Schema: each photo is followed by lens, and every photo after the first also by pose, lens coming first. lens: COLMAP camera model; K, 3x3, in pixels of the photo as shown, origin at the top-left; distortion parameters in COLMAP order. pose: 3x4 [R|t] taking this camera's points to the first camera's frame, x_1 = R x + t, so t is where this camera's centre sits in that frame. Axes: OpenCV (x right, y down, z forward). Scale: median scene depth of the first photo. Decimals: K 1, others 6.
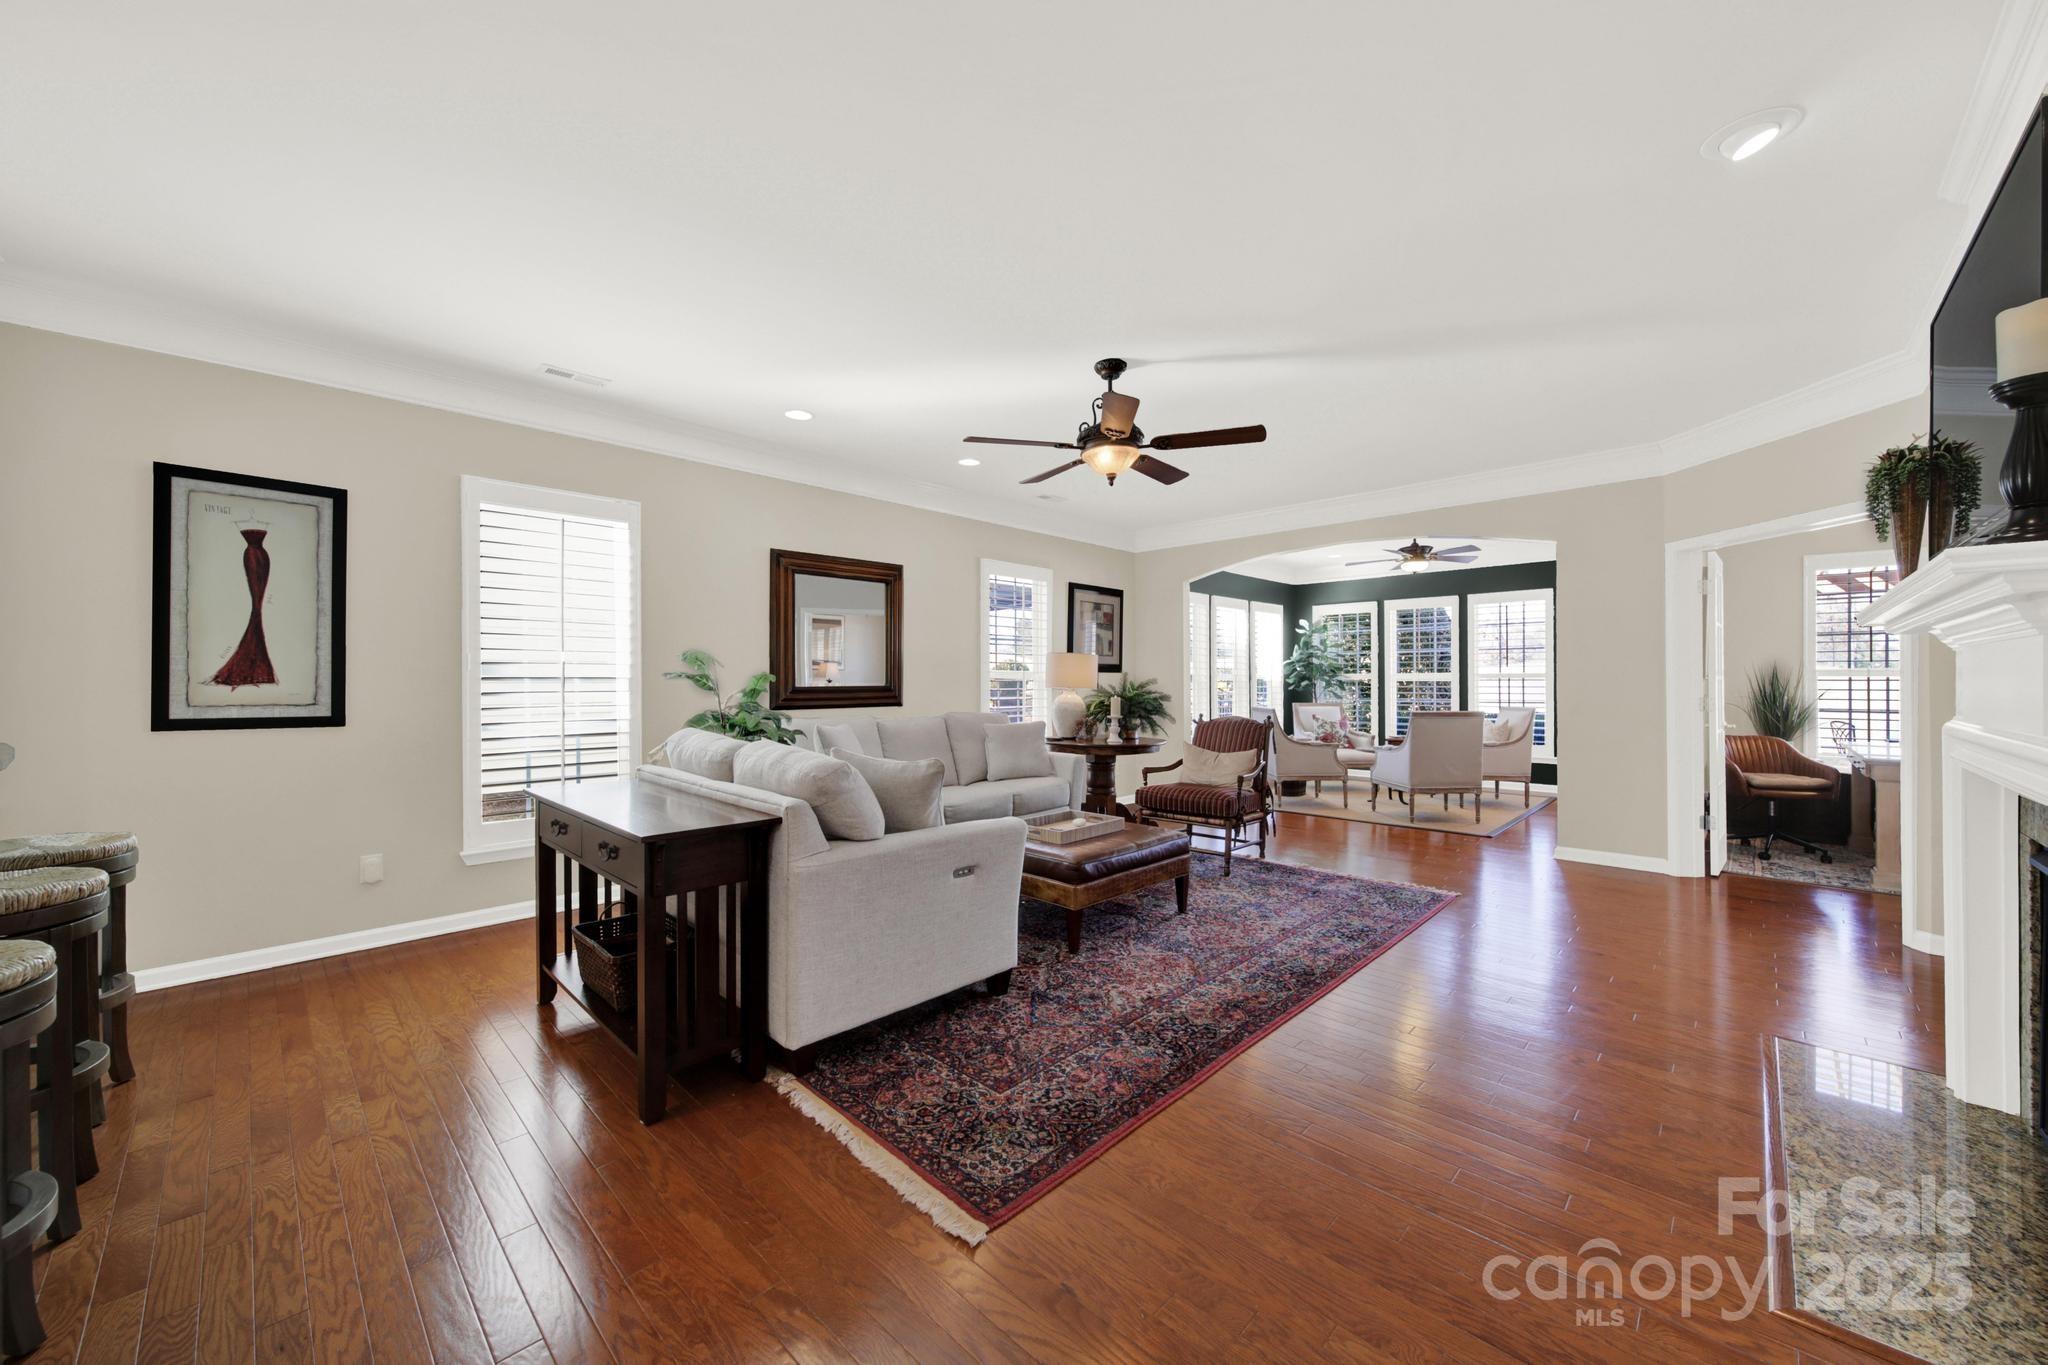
lens RADIAL K [[753.4, 0, 1024.7], [0, 753.4, 676.1], [0, 0, 1]] dist [0.003897, -0.002367]
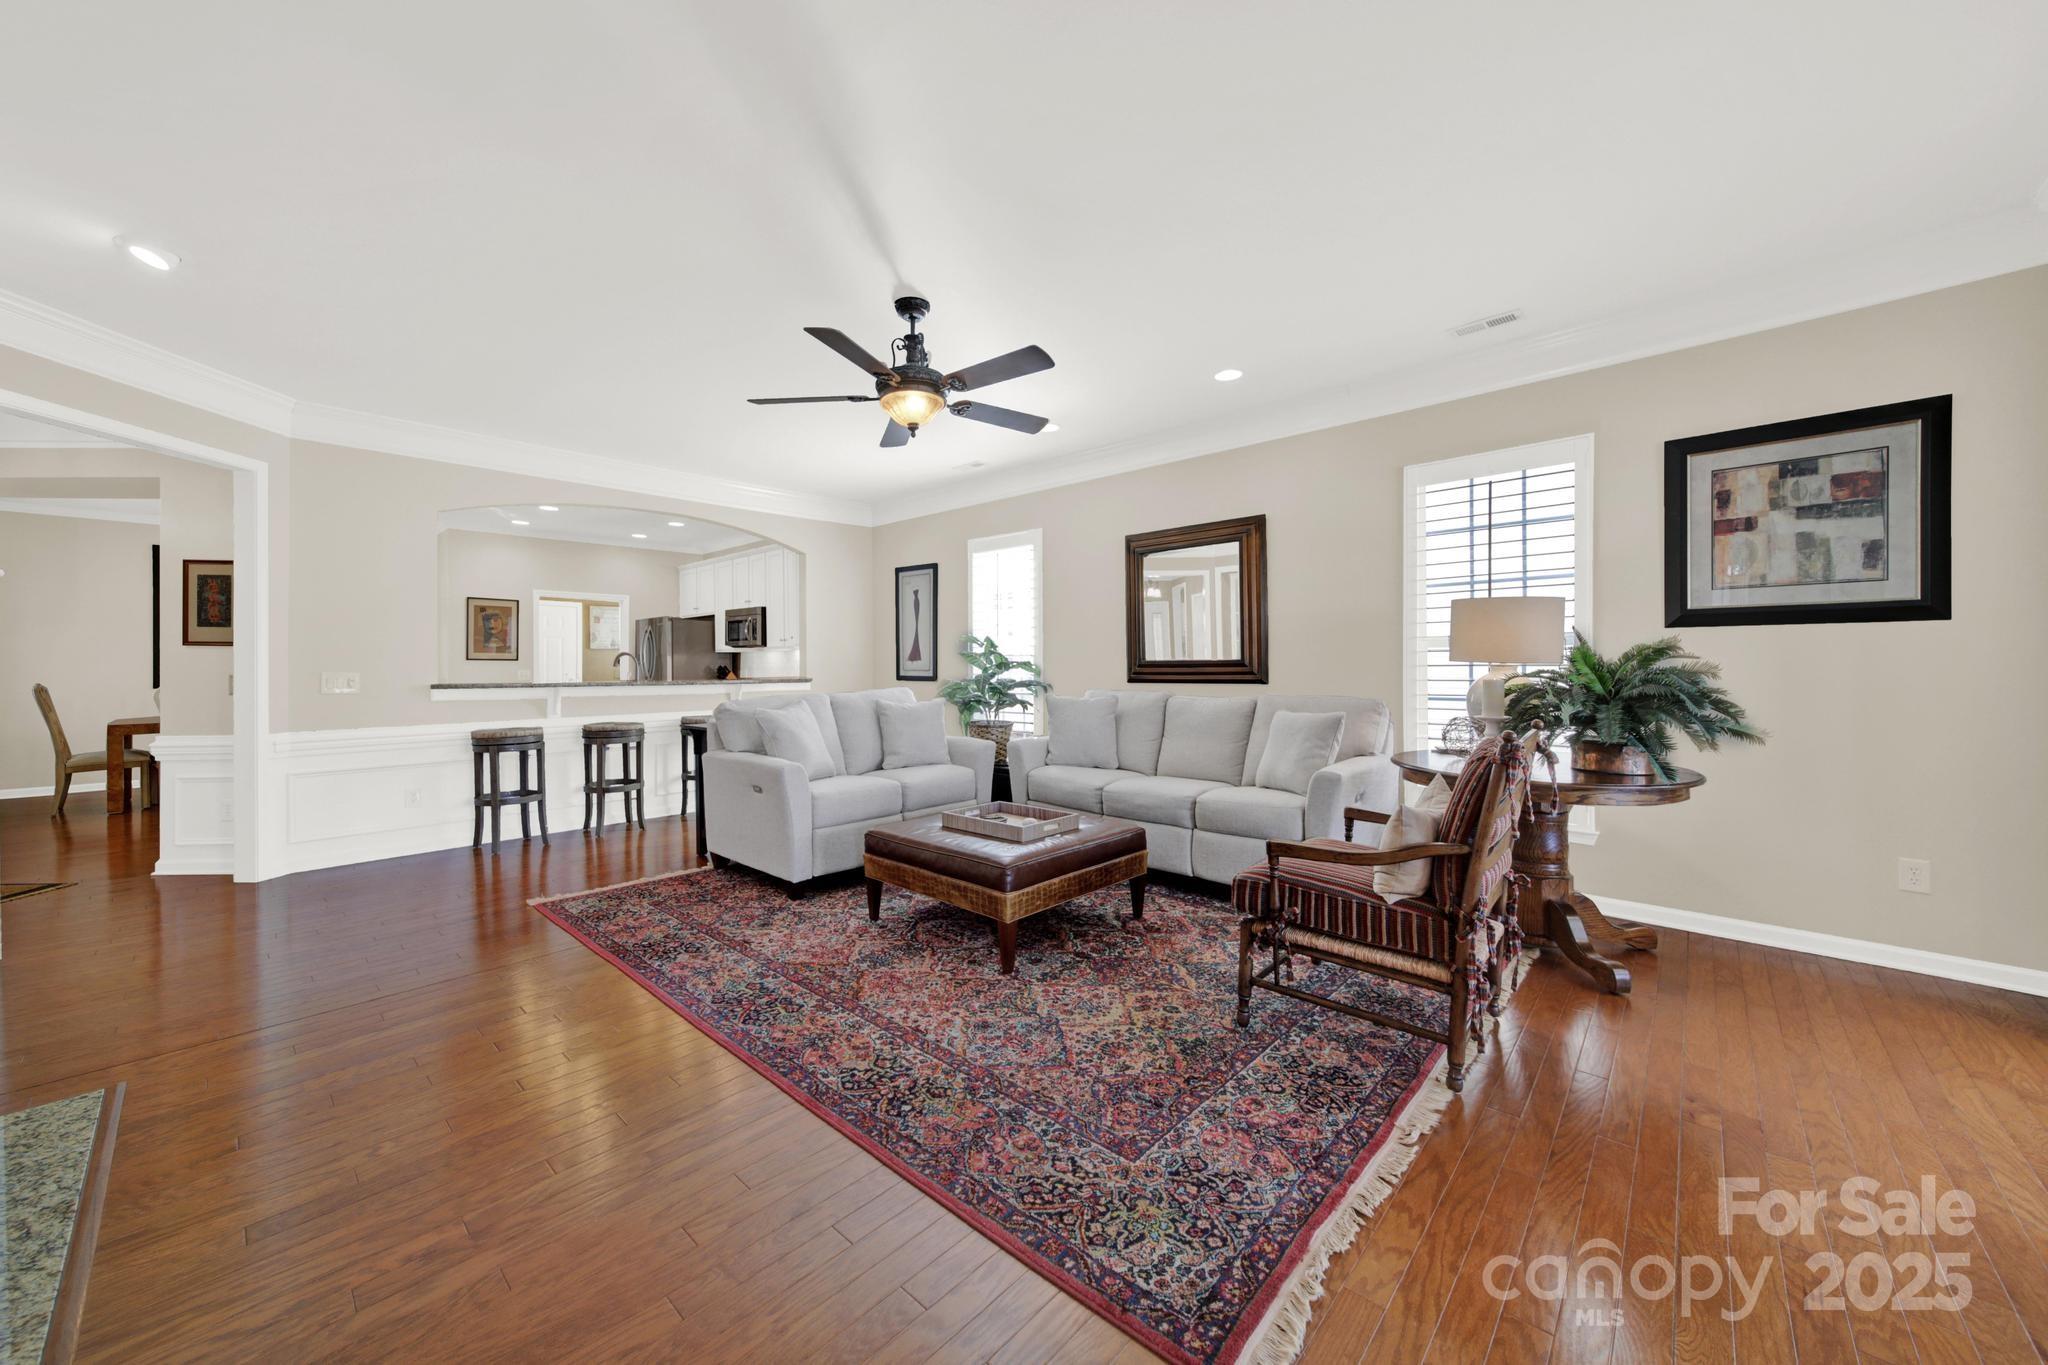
lens RADIAL K [[753.4, 0, 1027.6], [0, 753.4, 656.3], [0, 0, 1]] dist [0.003897, -0.002367]
pose [[0.027948, -0.013886, -0.999513, 1.048944], [0.012222, 0.999834, -0.013549, 0.027898], [0.999535, -0.011837, 0.028113, 1.138782]]
